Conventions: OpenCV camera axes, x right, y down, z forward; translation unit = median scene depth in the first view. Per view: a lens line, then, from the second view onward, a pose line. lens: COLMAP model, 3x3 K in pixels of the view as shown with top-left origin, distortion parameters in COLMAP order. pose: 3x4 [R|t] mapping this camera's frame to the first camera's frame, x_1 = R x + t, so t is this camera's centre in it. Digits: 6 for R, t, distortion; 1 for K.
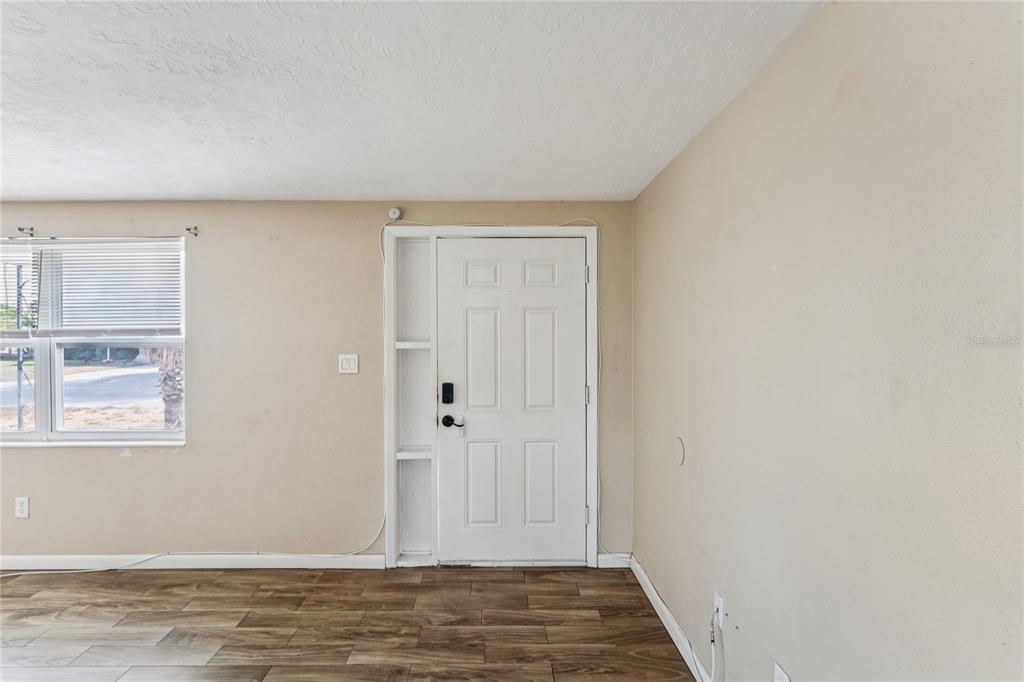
lens RADIAL K [[520.3, 0, 512.0], [0, 520.3, 341.0], [0, 0, 1]] dist [-0.000590, -0.000235]
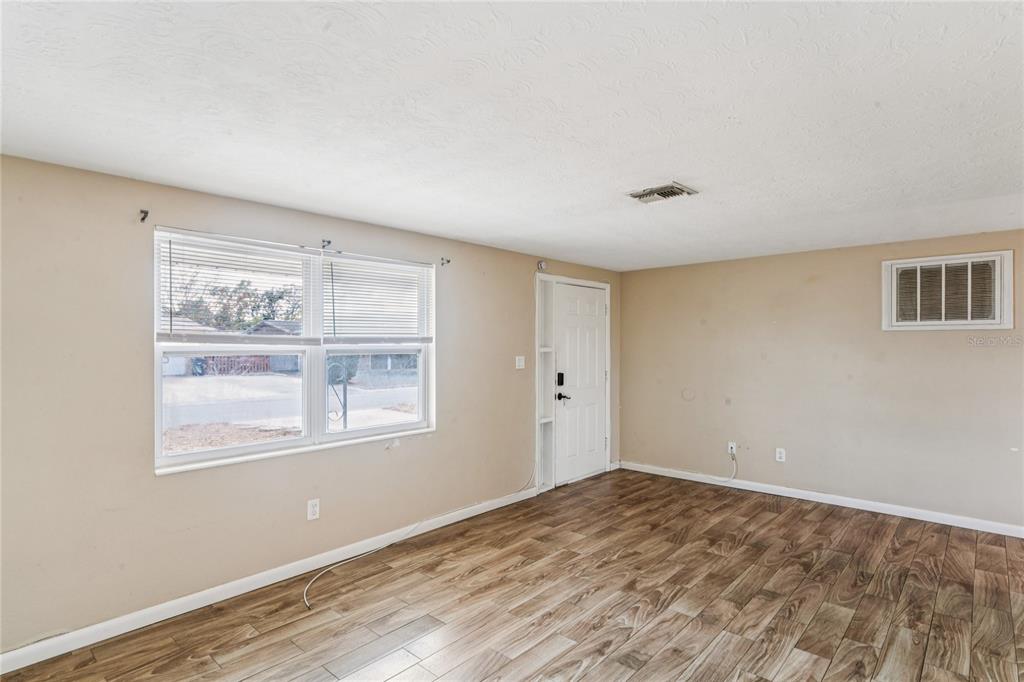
lens RADIAL K [[520.3, 0, 512.0], [0, 520.3, 341.0], [0, 0, 1]] dist [-0.000590, -0.000235]
pose [[0.680397, 0.005947, 0.732820, -1.433452], [0.002044, 0.999948, -0.010013, -0.002511], [-0.732841, 0.008310, 0.680349, 0.007192]]
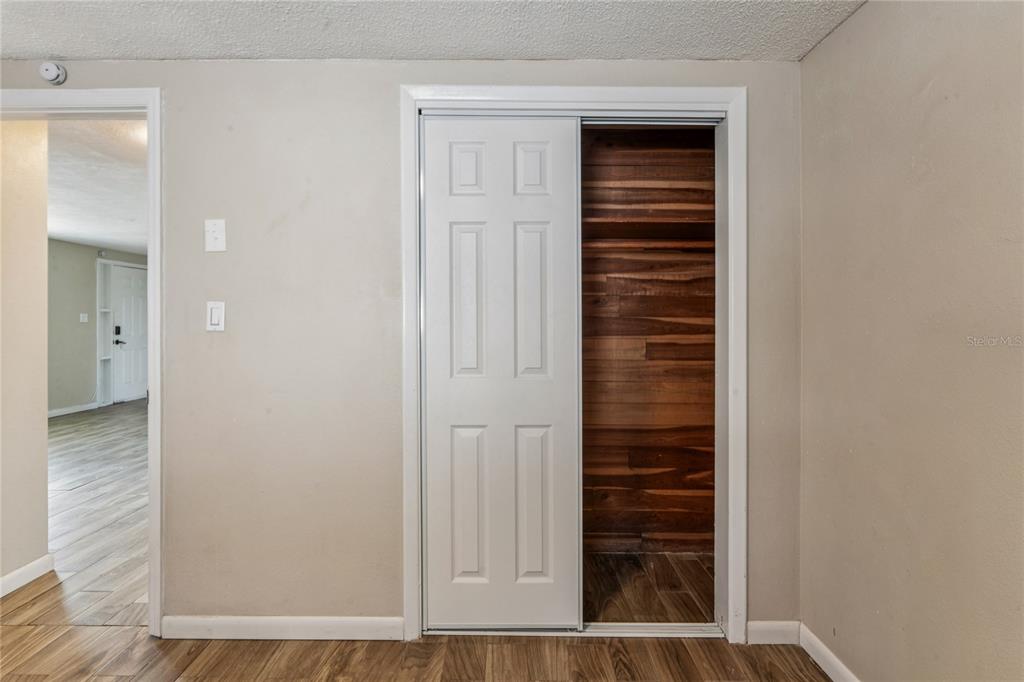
lens RADIAL K [[534.8, 0, 518.1], [0, 534.8, 320.1], [0, 0, 1]] dist [-0.002125, -0.000500]
pose [[0.018766, -0.001449, 0.999823, -2.589942], [0.005239, 0.999985, 0.001351, 0.059471], [-0.999810, 0.005213, 0.018773, -0.908201]]
